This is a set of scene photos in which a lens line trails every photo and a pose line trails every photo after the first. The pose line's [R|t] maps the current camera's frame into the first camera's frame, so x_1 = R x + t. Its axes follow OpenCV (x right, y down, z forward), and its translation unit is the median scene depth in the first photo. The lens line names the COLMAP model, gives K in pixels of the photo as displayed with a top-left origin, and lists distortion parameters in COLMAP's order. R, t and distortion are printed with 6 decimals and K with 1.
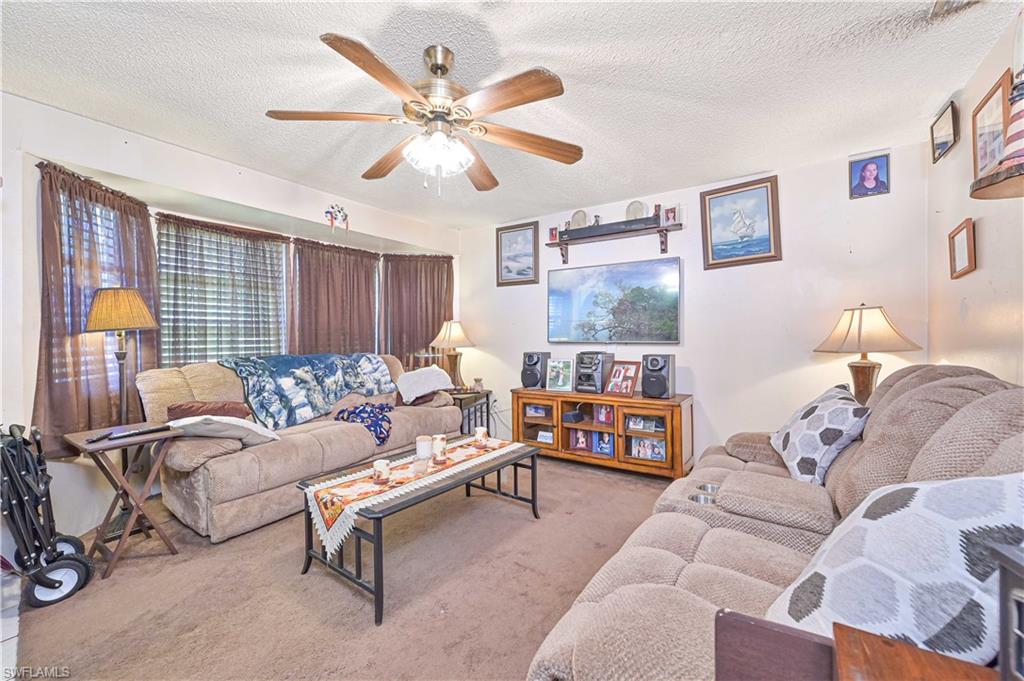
lens RADIAL K [[405.5, 0, 510.1], [0, 405.5, 338.2], [0, 0, 1]] dist [0.003771, 0.000108]
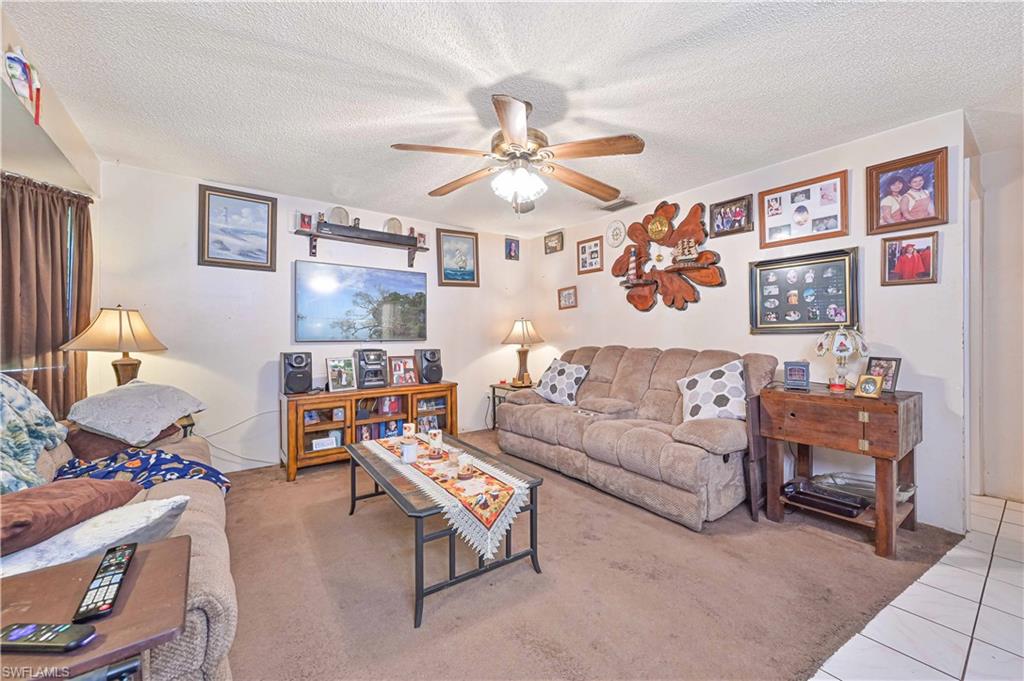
lens RADIAL K [[405.5, 0, 503.8], [0, 405.5, 334.8], [0, 0, 1]] dist [0.003771, 0.000108]
pose [[0.341502, 0.008704, 0.939841, -0.690012], [0.006934, 0.999907, -0.011780, 0.011761], [-0.939856, 0.010540, 0.341409, 0.324035]]
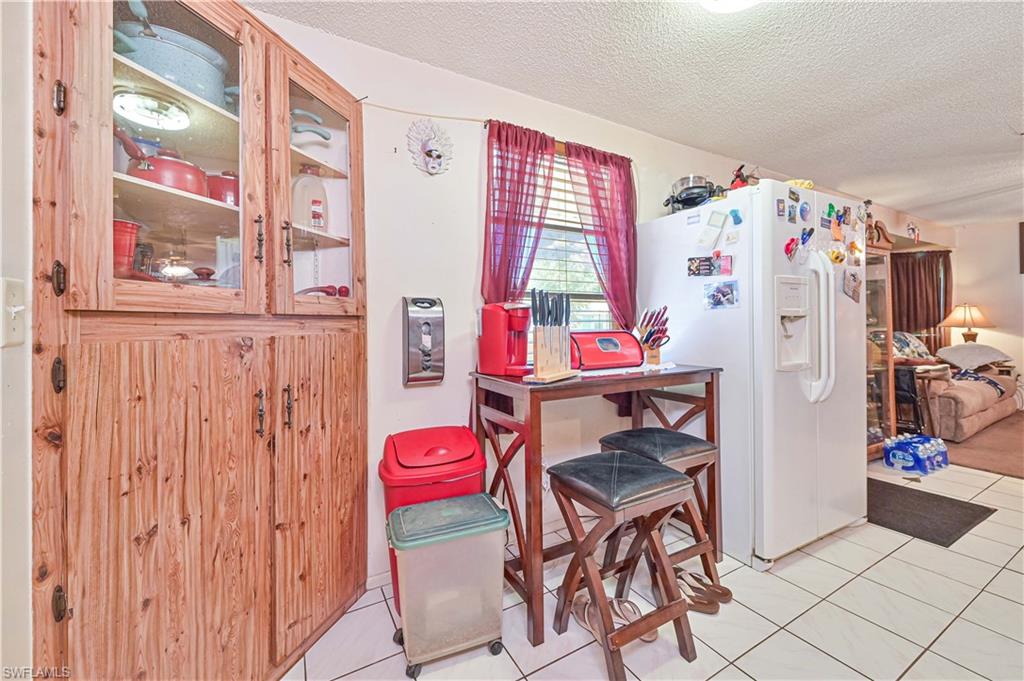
lens RADIAL K [[405.5, 0, 513.1], [0, 405.5, 324.3], [0, 0, 1]] dist [0.003771, 0.000108]
pose [[0.891952, -0.008031, -0.452059, -1.027162], [0.004269, 0.999947, -0.009341, 0.024881], [0.452110, 0.006402, 0.891939, -0.841034]]
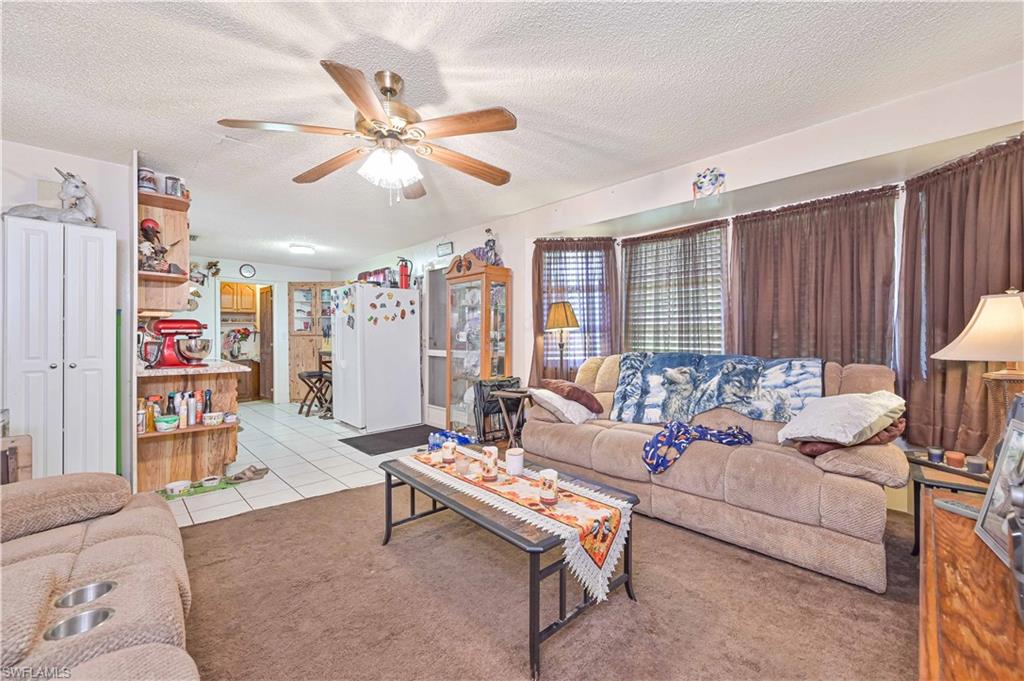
lens RADIAL K [[405.5, 0, 519.2], [0, 405.5, 335.2], [0, 0, 1]] dist [0.003771, 0.000108]
pose [[-0.180999, 0.006912, -0.983459, 0.435325], [-0.002399, 0.999969, 0.007470, -0.005462], [0.983480, 0.003711, -0.180977, 0.793297]]
